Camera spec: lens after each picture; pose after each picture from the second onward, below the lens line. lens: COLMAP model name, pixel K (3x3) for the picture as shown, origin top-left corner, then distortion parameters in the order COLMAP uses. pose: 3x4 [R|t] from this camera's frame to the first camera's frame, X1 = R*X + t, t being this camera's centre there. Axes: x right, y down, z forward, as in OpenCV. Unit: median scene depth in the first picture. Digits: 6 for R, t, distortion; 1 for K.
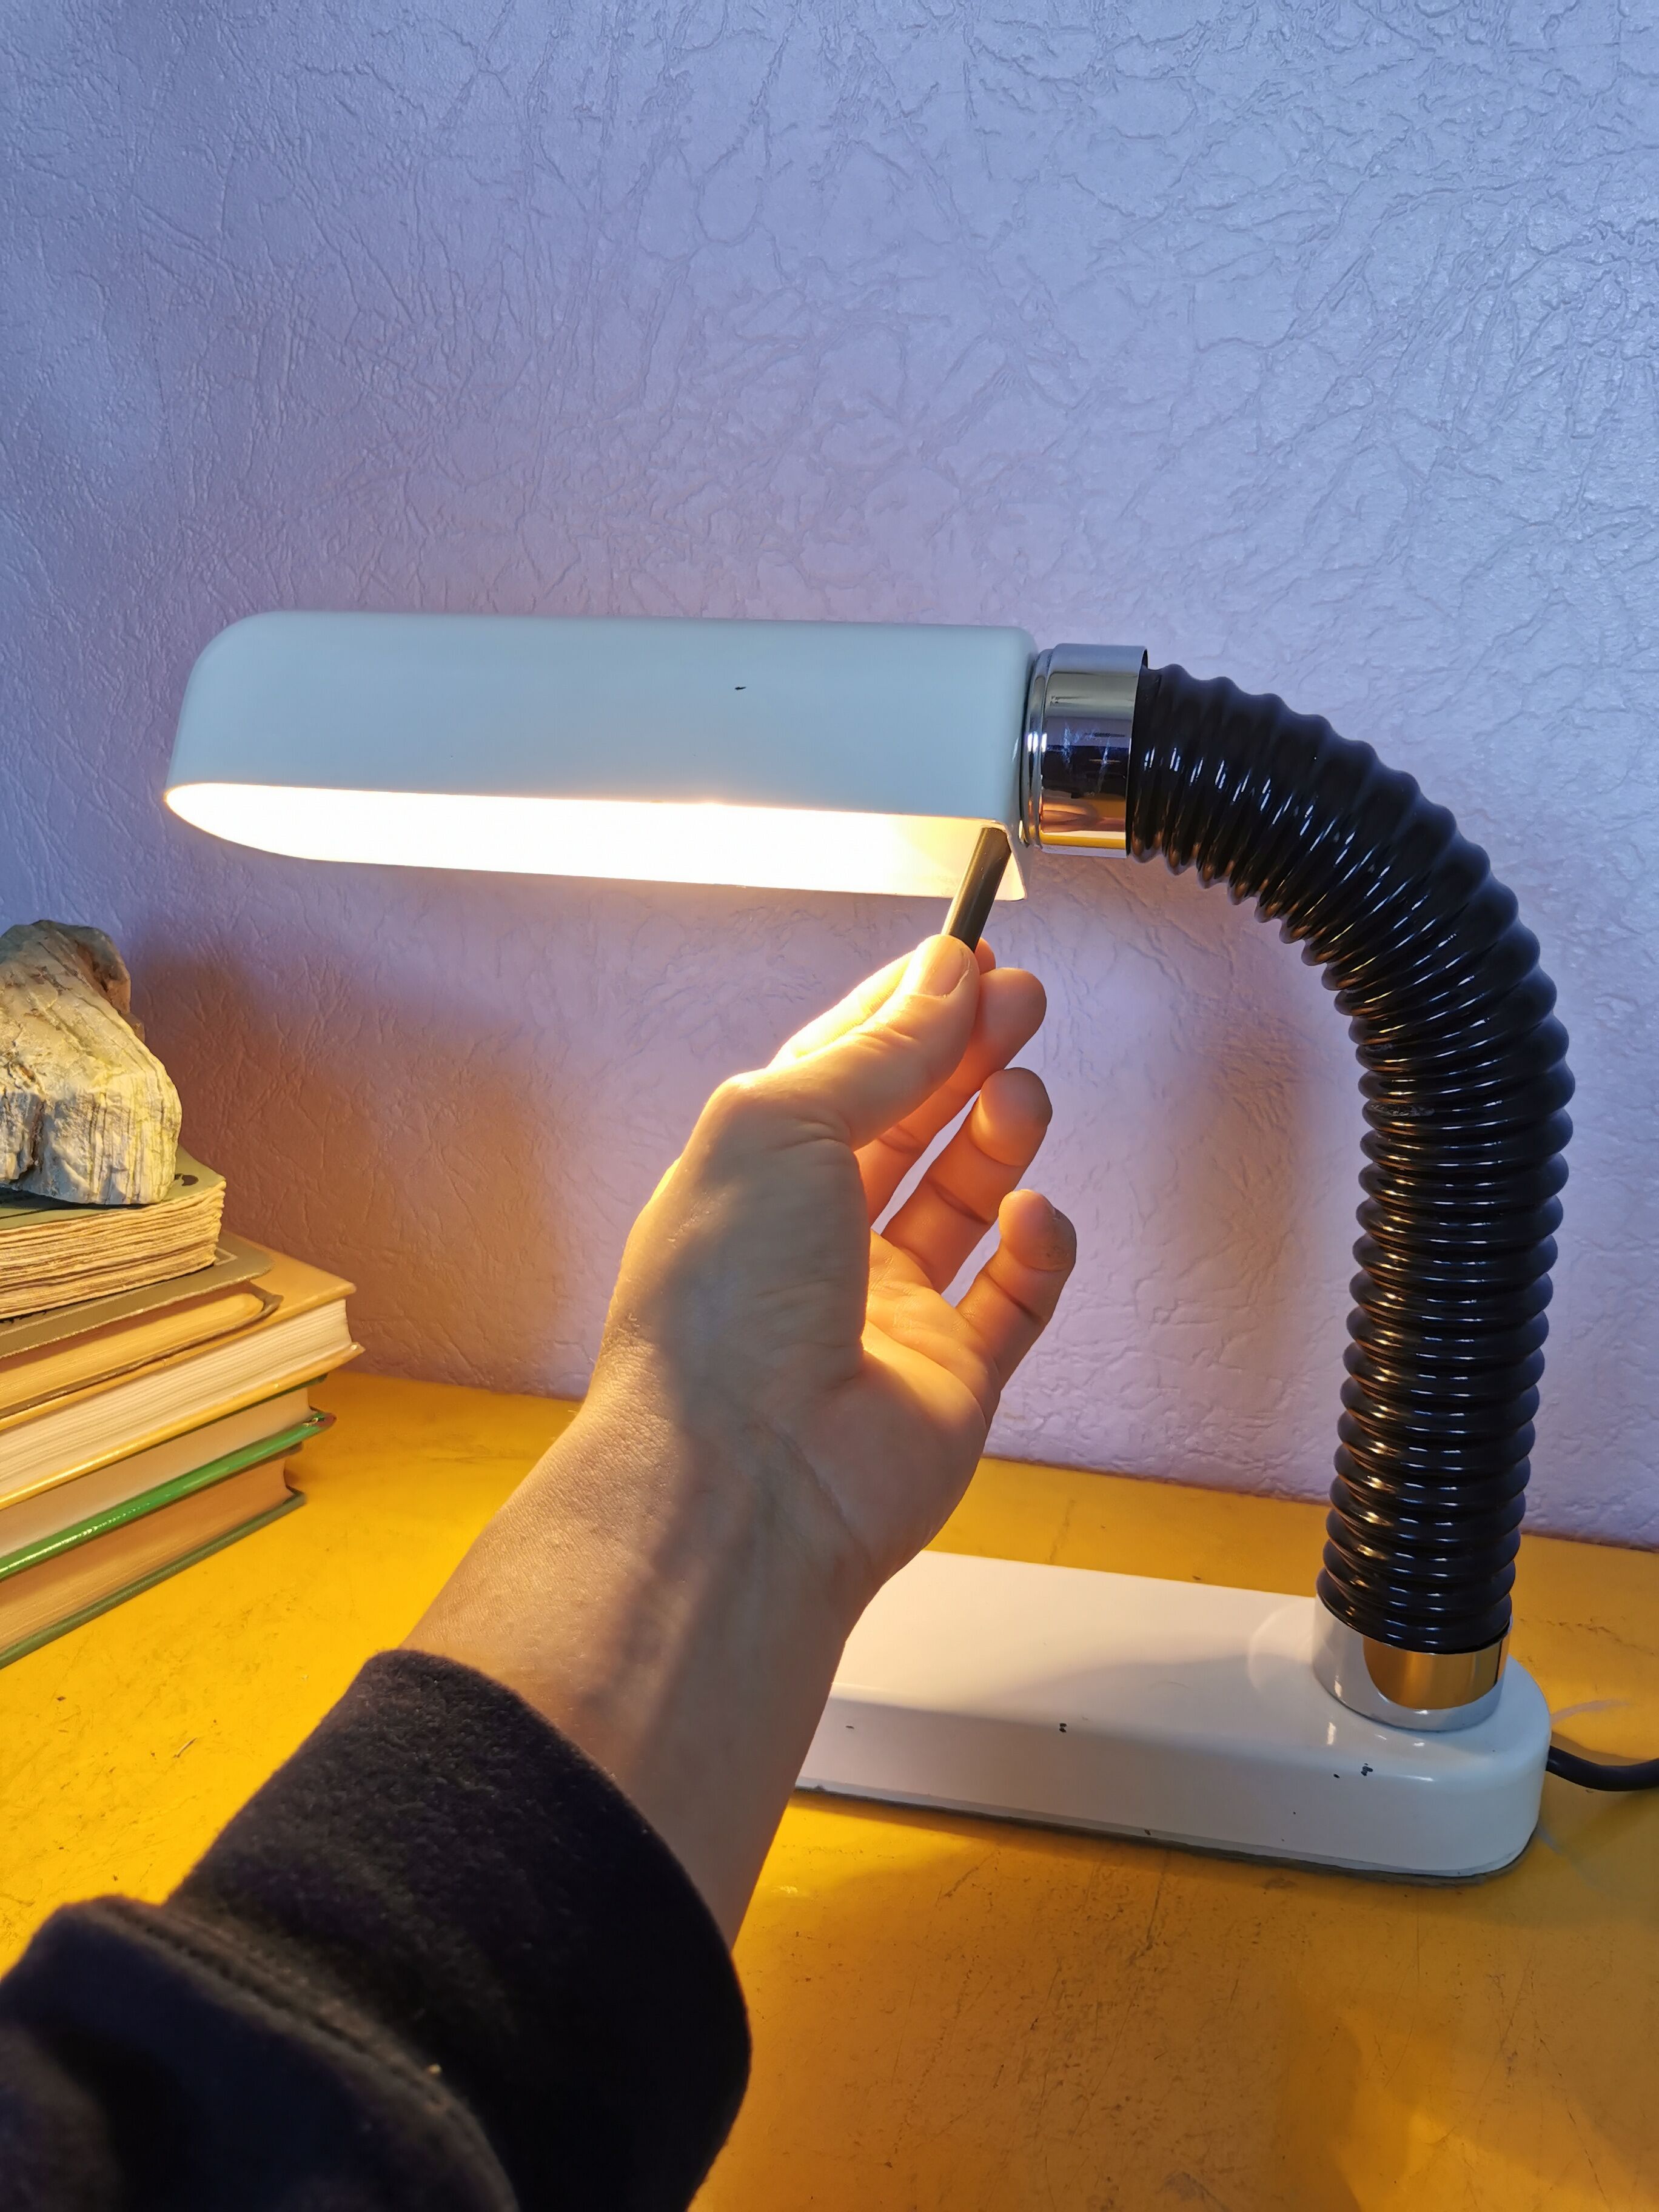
lens RADIAL K [[1740.6, 0, 833.5], [0, 1740.6, 1092.2], [0, 0, 1]] dist [0.032203, -0.039234]
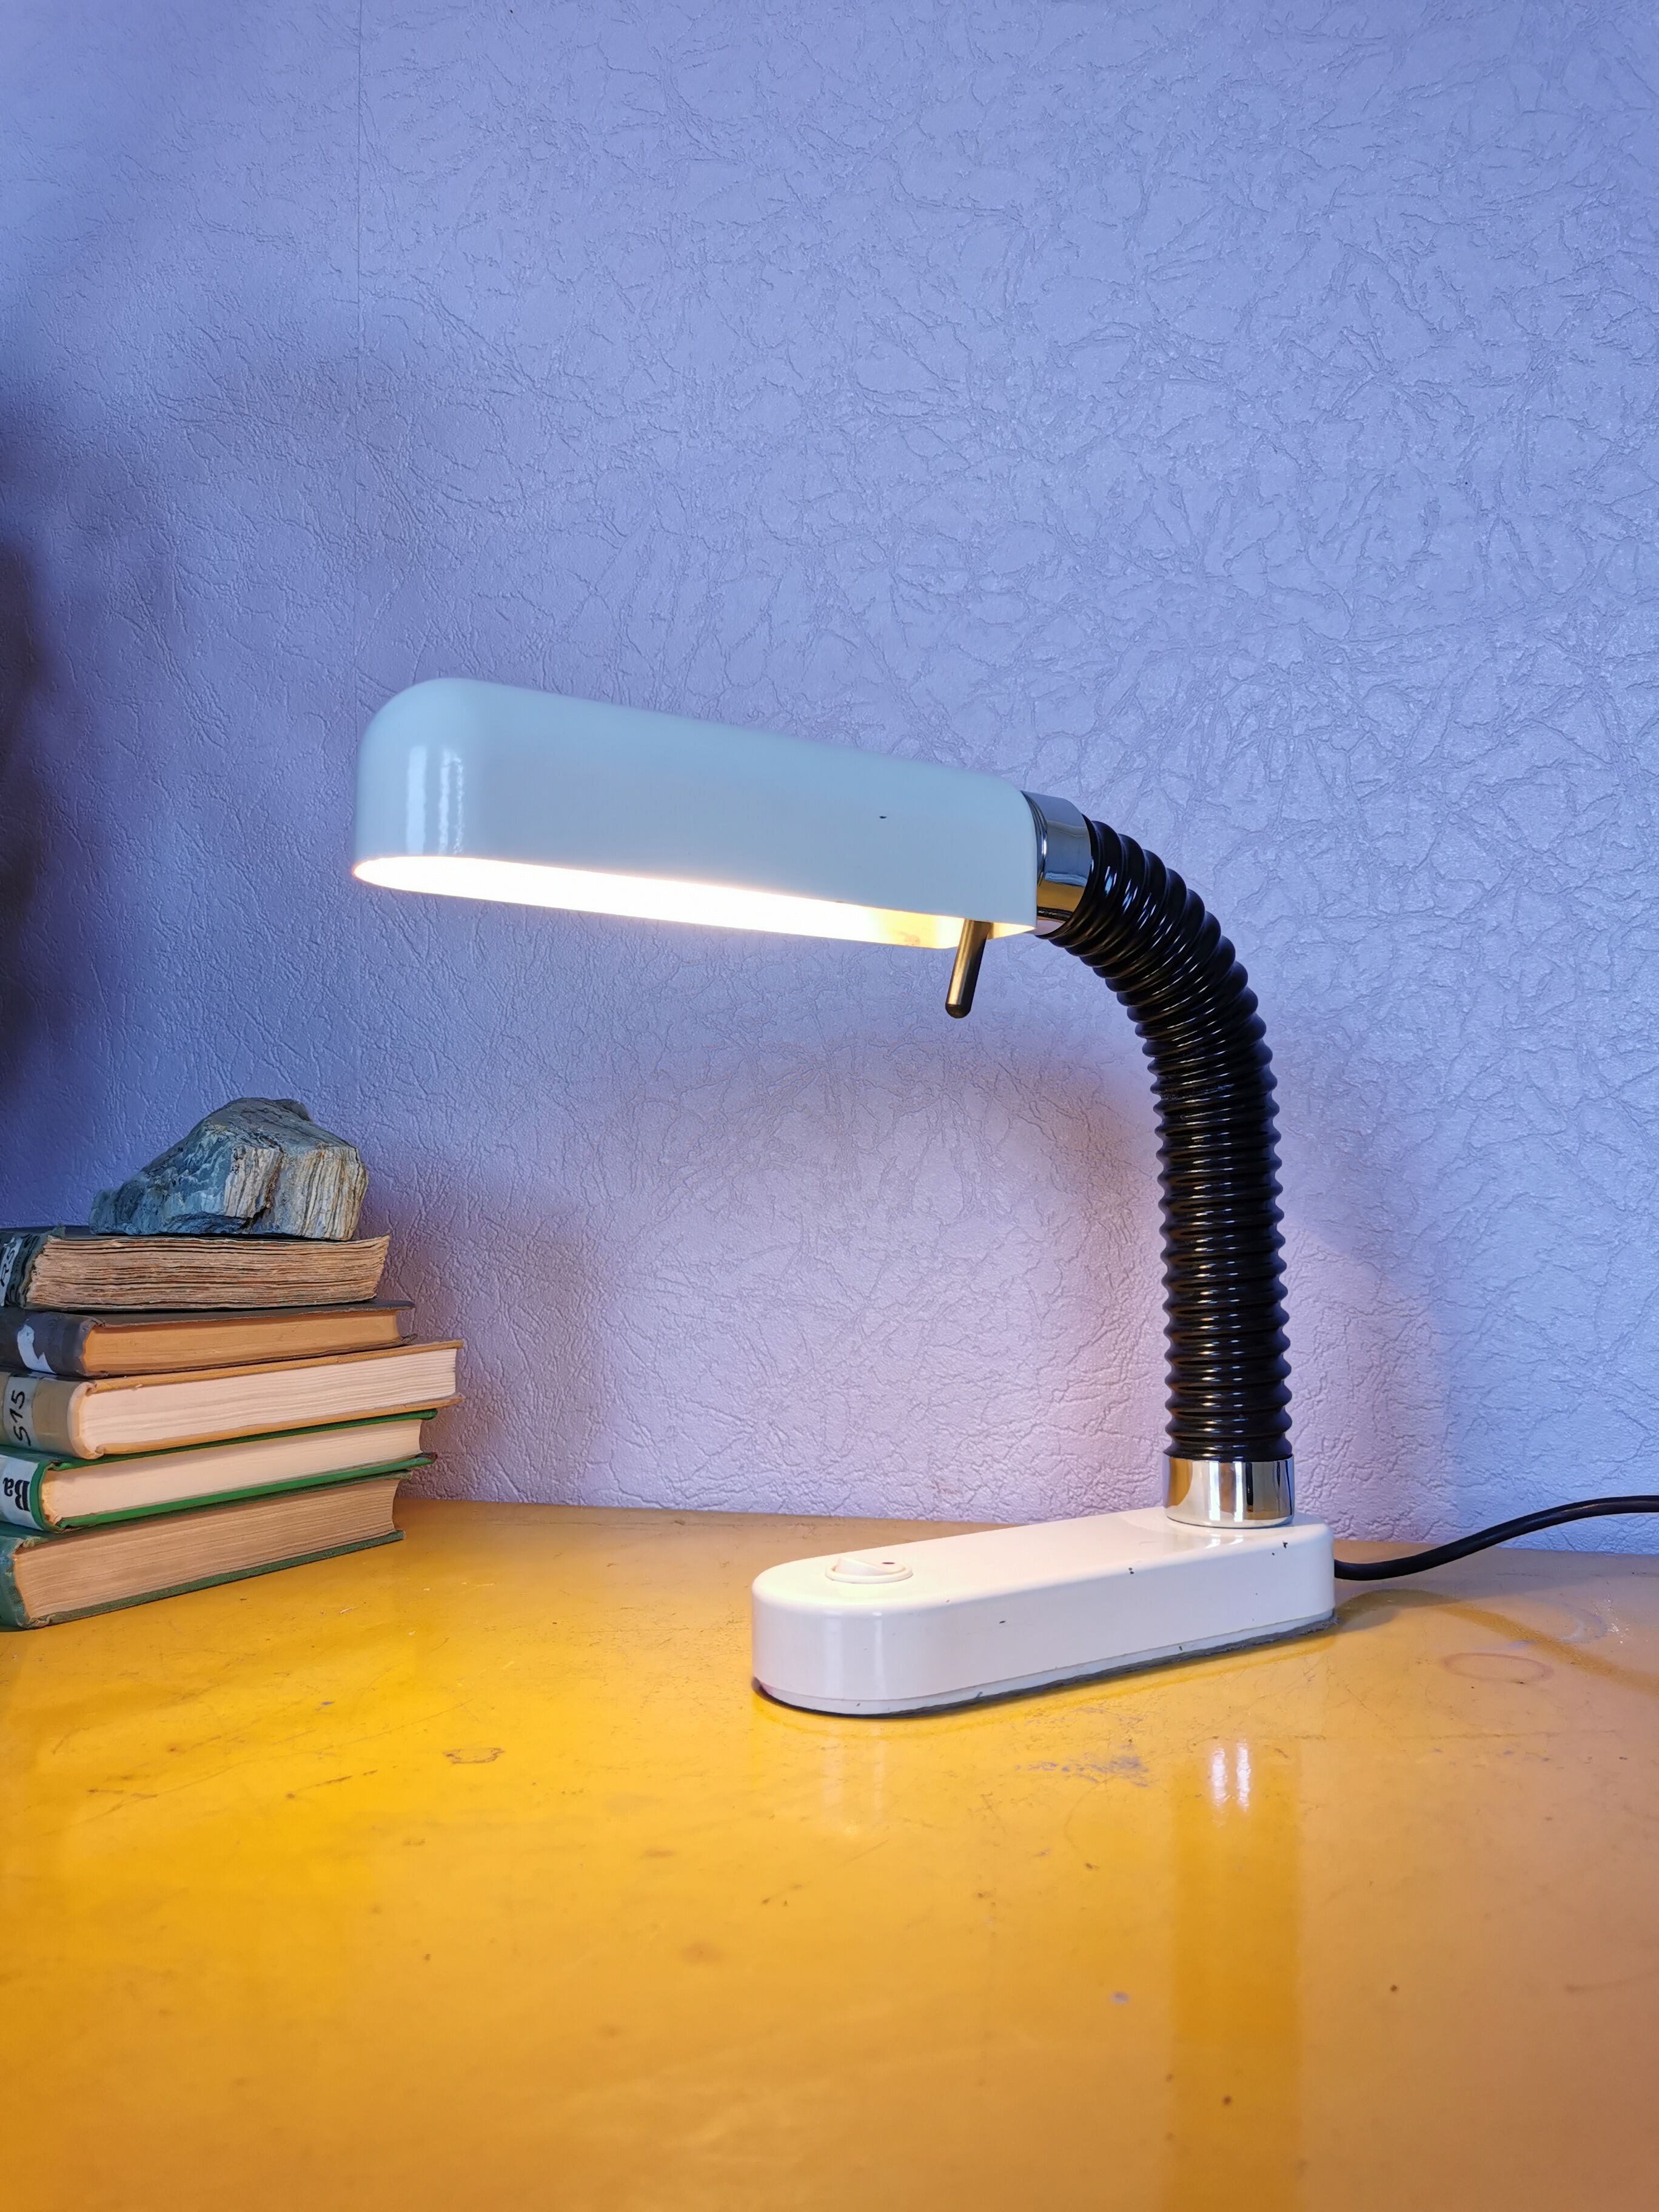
lens RADIAL K [[1740.6, 0, 828.8], [0, 1740.6, 1088.9], [0, 0, 1]] dist [0.032203, -0.039234]
pose [[0.998698, 0.003535, 0.050892, -0.062129], [0.014616, 0.935947, -0.351836, 0.413211], [-0.048876, 0.352122, 0.934677, -0.356246]]
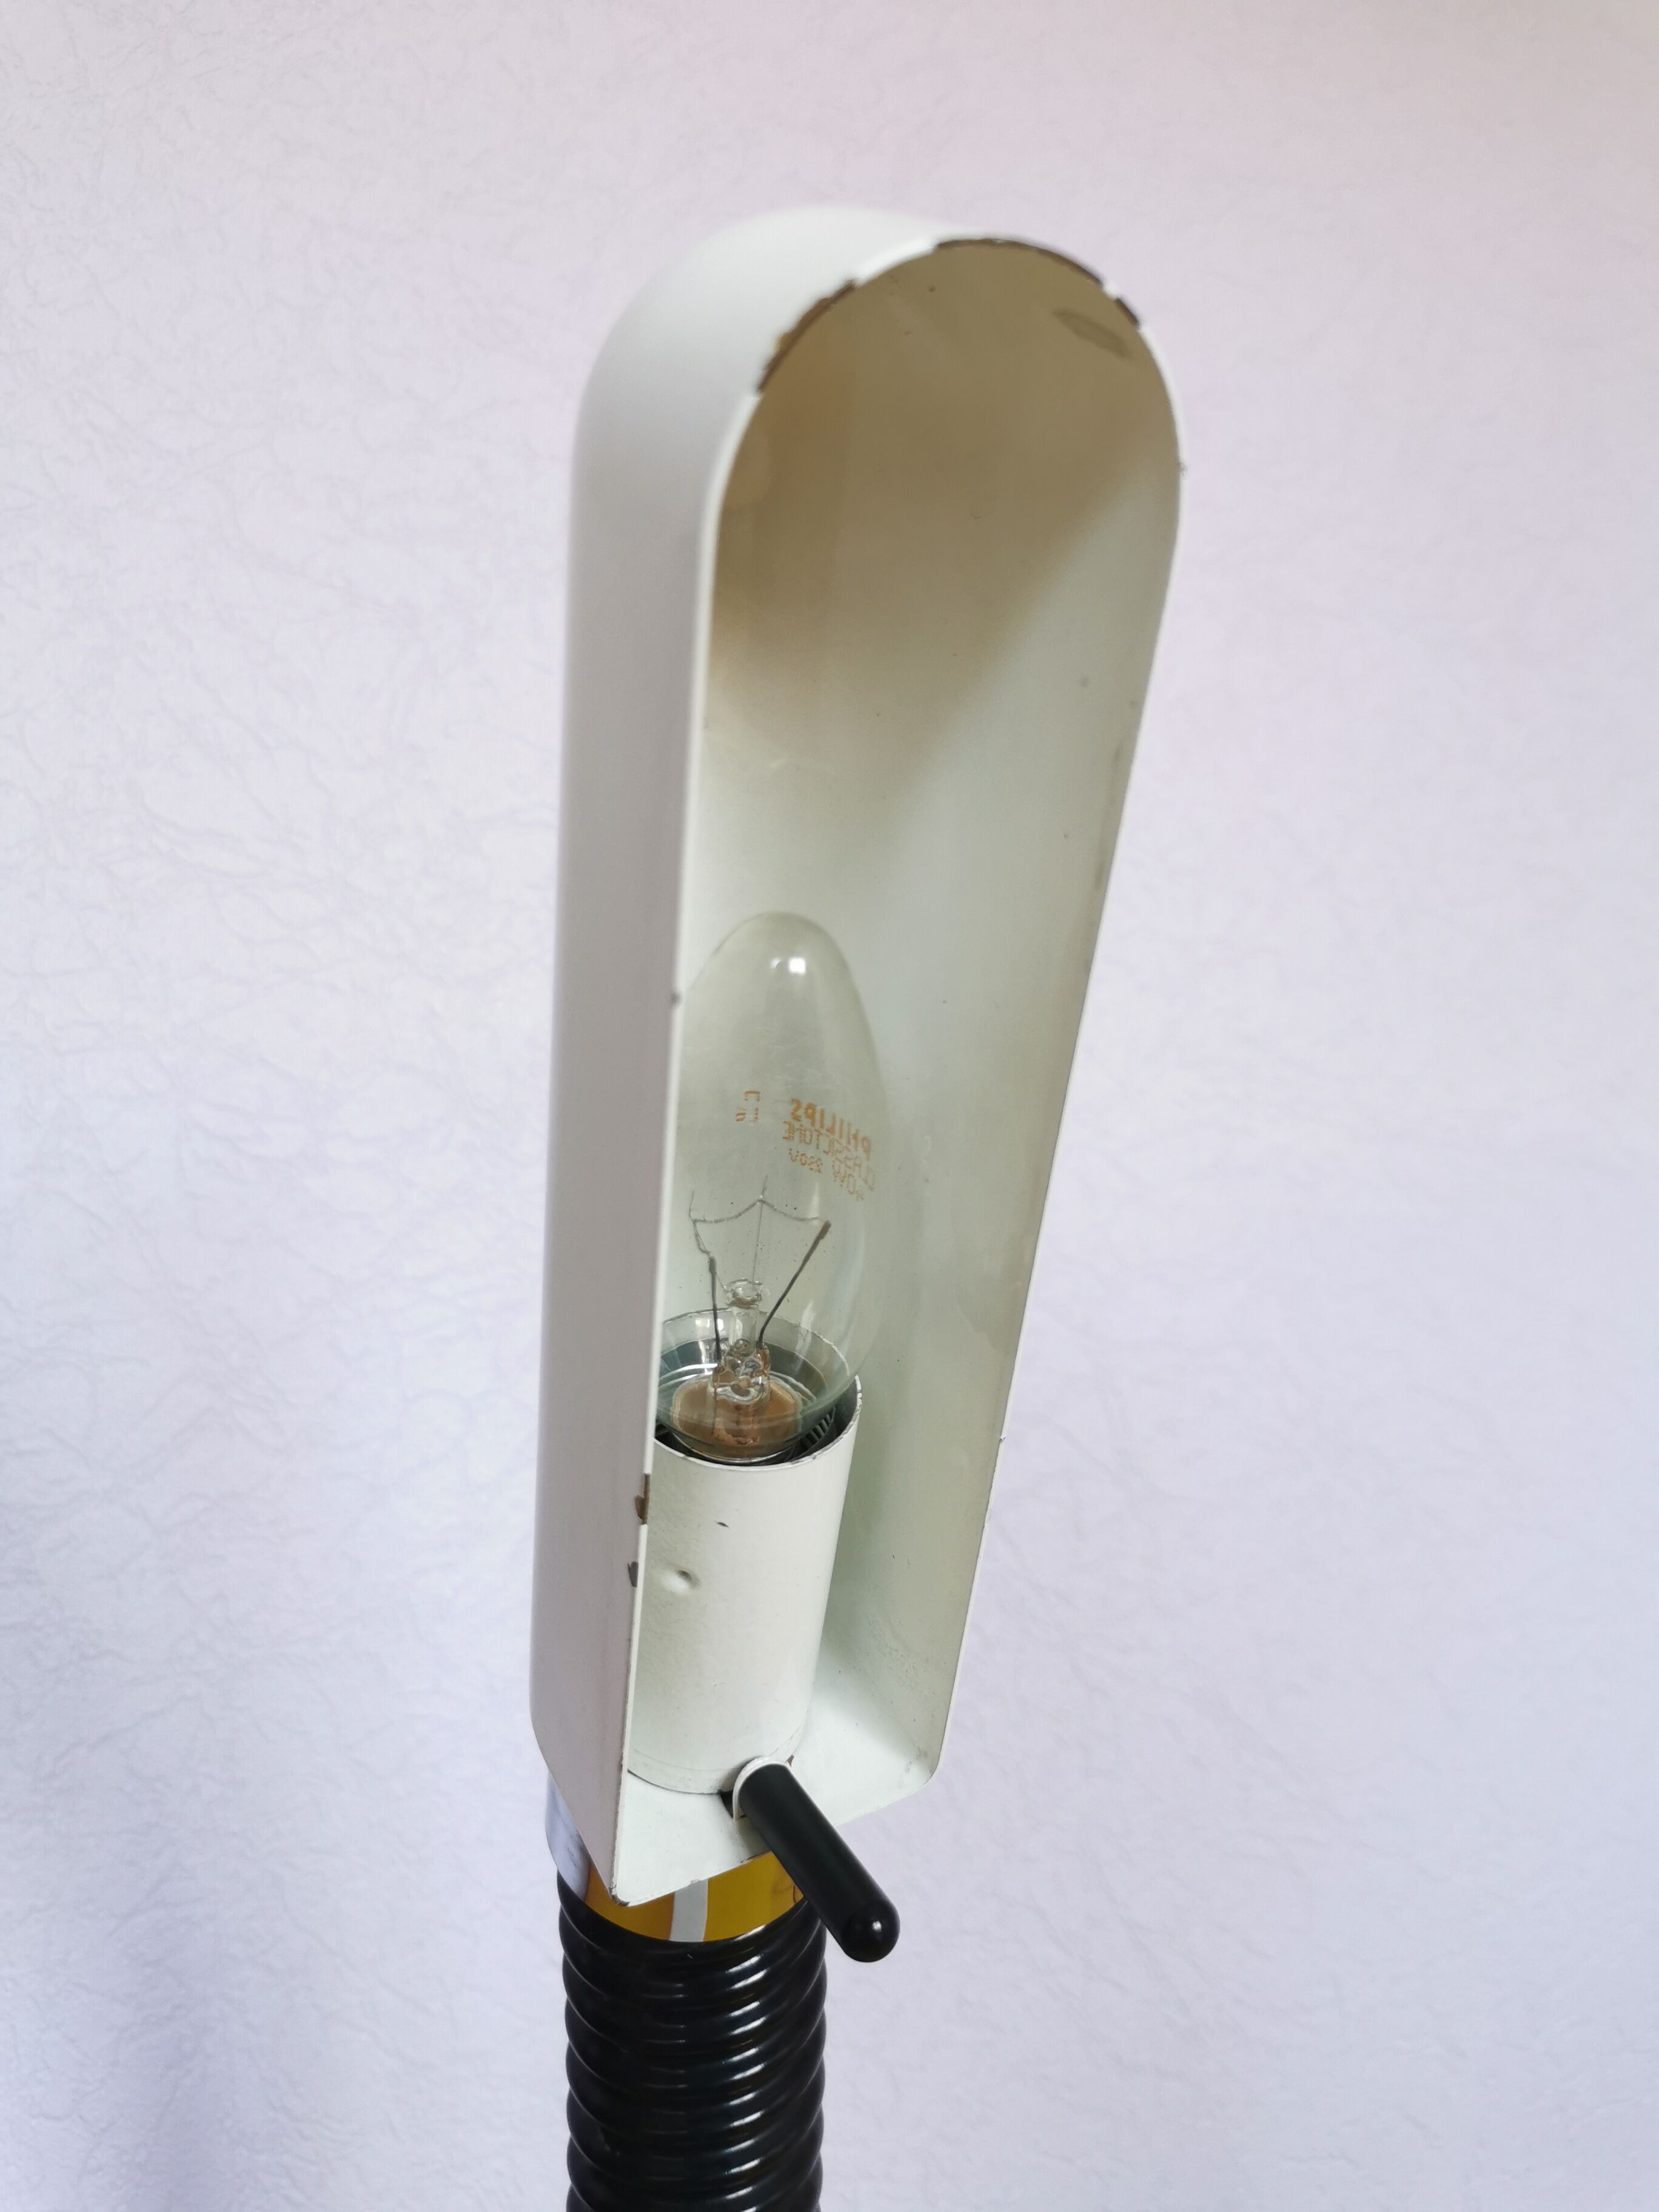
lens RADIAL K [[1740.6, 0, 842.6], [0, 1740.6, 1107.8], [0, 0, 1]] dist [0.032203, -0.039234]
pose [[0.809897, 0.101902, 0.577653, -0.191834], [0.166479, 0.904366, -0.392947, -0.117071], [-0.562452, 0.414413, 0.715479, 0.021915]]
